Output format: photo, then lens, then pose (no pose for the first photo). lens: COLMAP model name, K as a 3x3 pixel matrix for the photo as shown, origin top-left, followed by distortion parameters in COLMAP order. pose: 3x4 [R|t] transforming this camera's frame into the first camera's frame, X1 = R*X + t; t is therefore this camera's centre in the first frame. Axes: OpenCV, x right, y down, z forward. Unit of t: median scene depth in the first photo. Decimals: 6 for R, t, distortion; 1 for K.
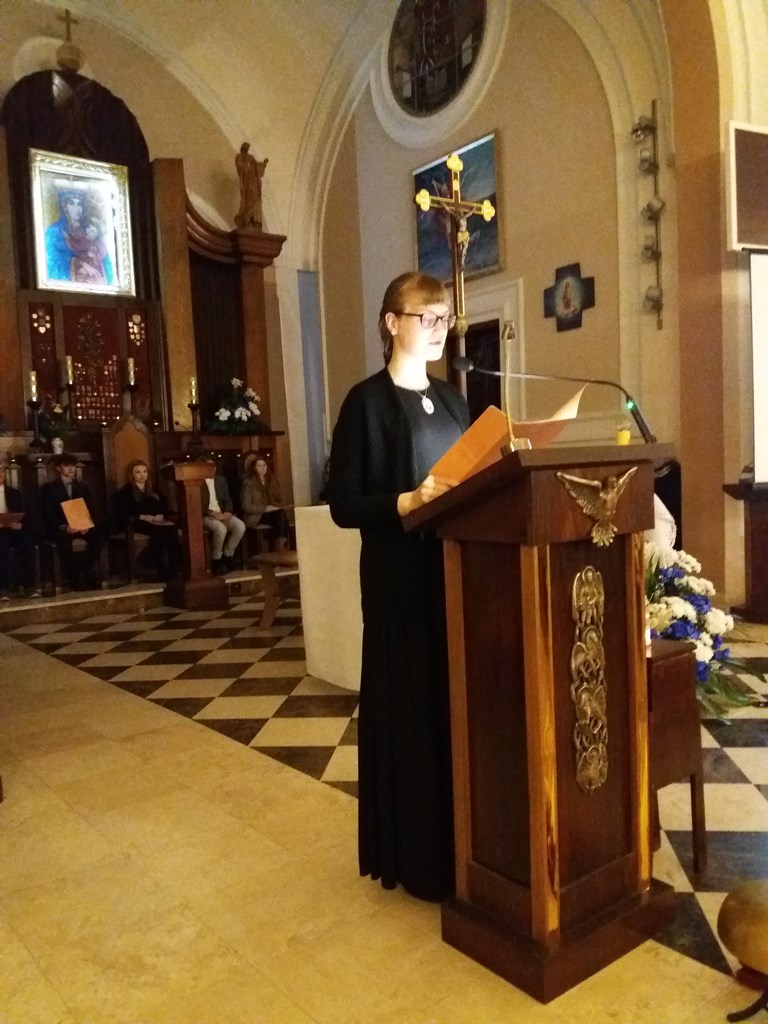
lens RADIAL K [[832.6, 0, 380.8], [0, 832.6, 513.6], [0, 0, 1]] dist [0.081507, -0.160927]
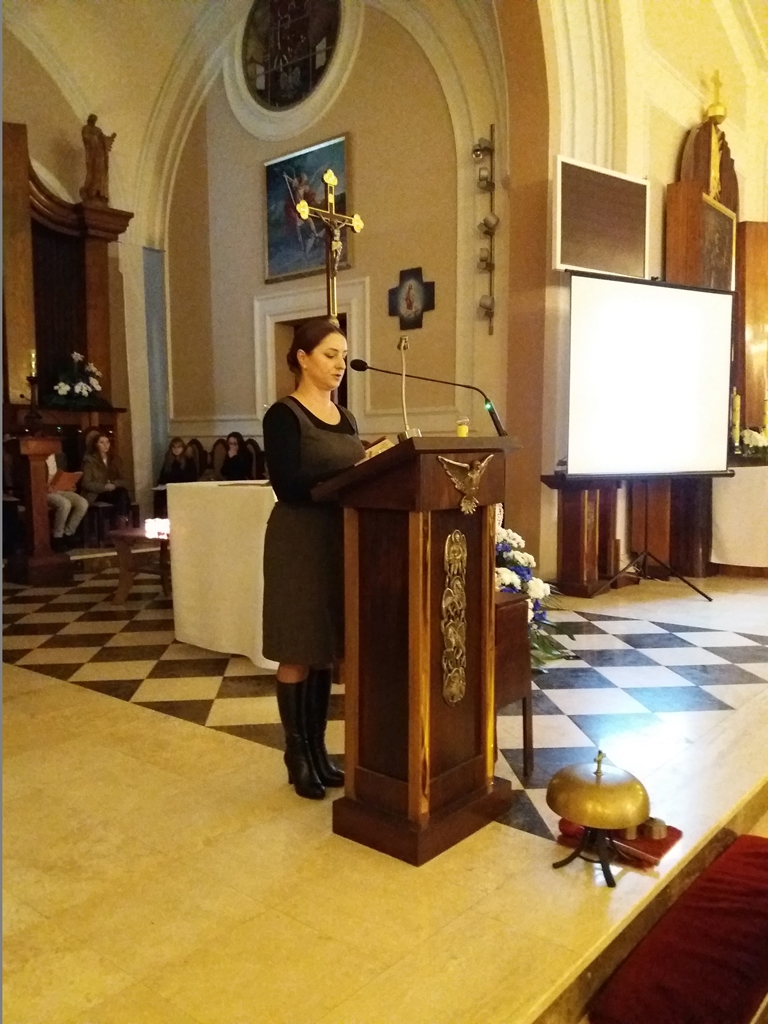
lens RADIAL K [[831.8, 0, 384.0], [0, 831.8, 512.0], [0, 0, 1]] dist [0.149724, -0.347802]
pose [[0.977609, 0.021425, 0.209337, -0.032638], [-0.024428, 0.999632, 0.011769, 0.005766], [-0.209008, -0.016619, 0.977773, -0.058345]]
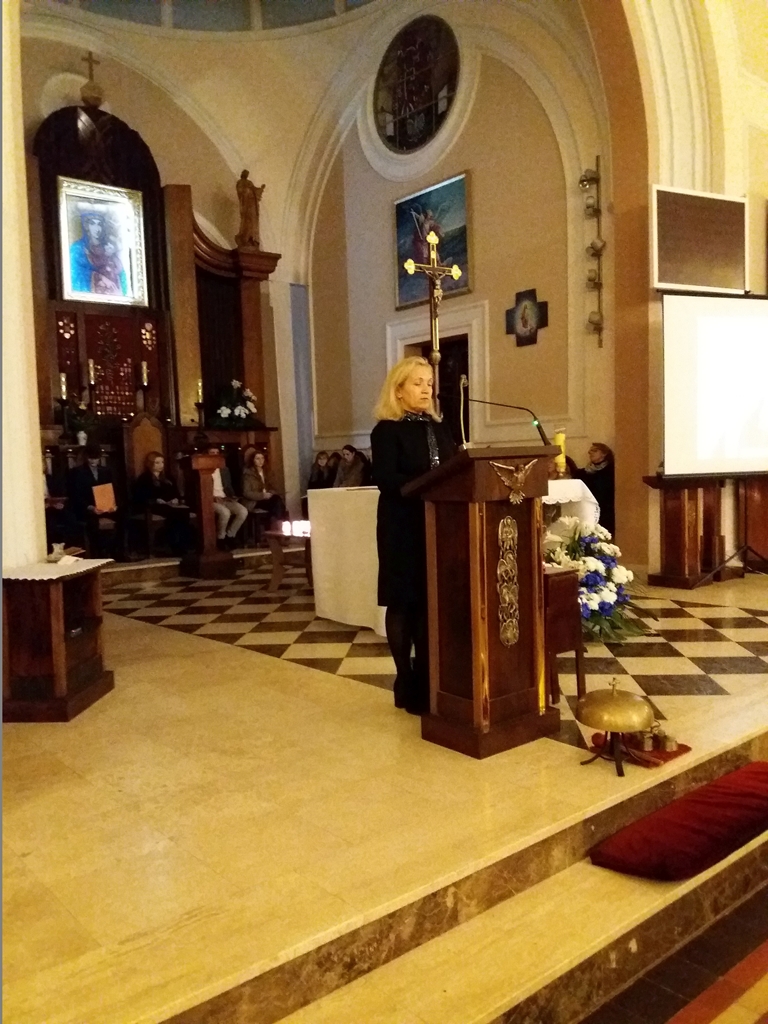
lens RADIAL K [[832.6, 0, 380.8], [0, 832.6, 513.6], [0, 0, 1]] dist [0.081507, -0.160927]
pose [[0.999392, 0.008989, 0.033674, -0.018622], [-0.009212, 0.999937, 0.006469, 0.012275], [-0.033614, -0.006775, 0.999412, -0.180016]]
